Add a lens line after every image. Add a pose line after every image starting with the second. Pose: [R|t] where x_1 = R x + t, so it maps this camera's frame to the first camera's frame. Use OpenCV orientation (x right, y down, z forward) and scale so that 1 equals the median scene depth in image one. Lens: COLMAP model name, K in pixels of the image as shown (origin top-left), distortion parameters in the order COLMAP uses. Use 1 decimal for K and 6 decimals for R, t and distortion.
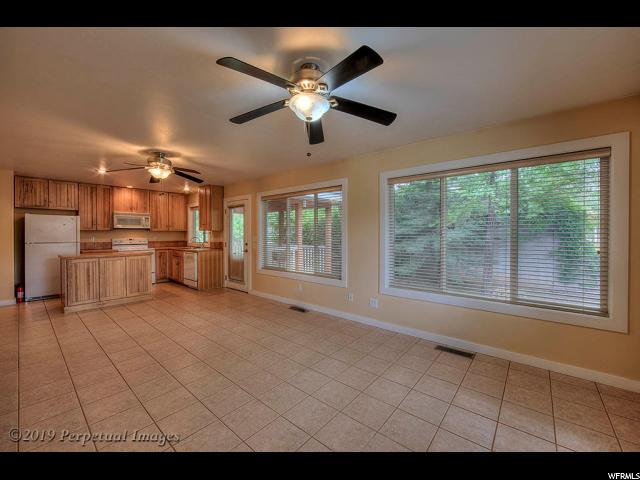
lens RADIAL K [[252.1, 0, 317.8], [0, 252.1, 236.0], [0, 0, 1]] dist [0.011680, -0.000238]
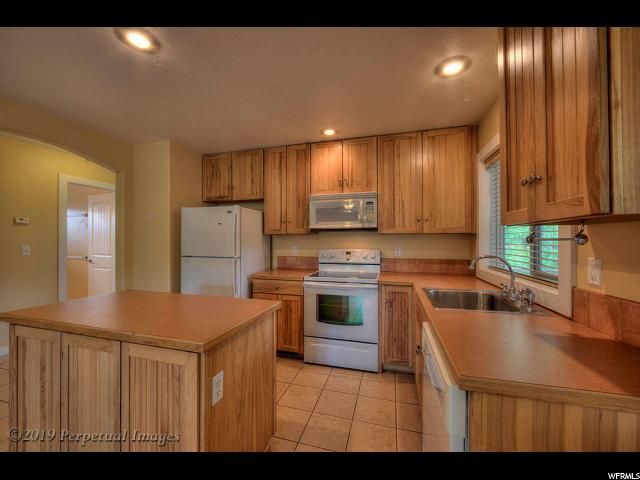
lens RADIAL K [[252.1, 0, 318.1], [0, 252.1, 239.7], [0, 0, 1]] dist [0.011680, -0.000238]
pose [[0.419039, 0.000250, -0.907968, -0.338149], [-0.007093, 0.999970, -0.002999, -0.008806], [0.907941, 0.007697, 0.419028, 0.759225]]
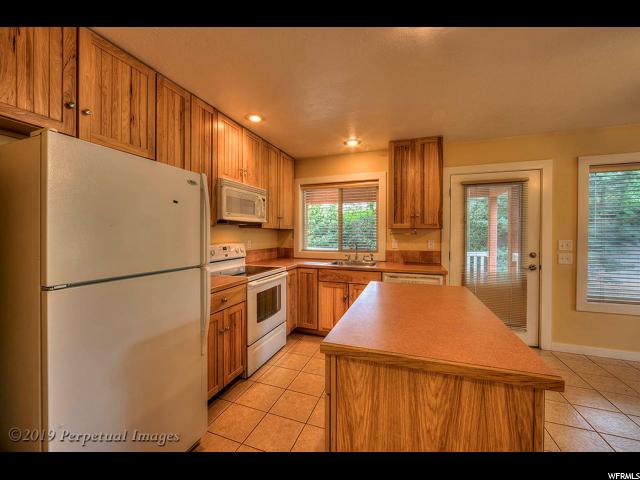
lens RADIAL K [[246.6, 0, 320.0], [0, 246.6, 235.5], [0, 0, 1]] dist [-0.023736, -0.000215]
pose [[0.938526, 0.000535, 0.345209, -0.738106], [-0.001026, 0.999999, 0.001238, -0.007946], [-0.345208, -0.001516, 0.938525, 0.563335]]
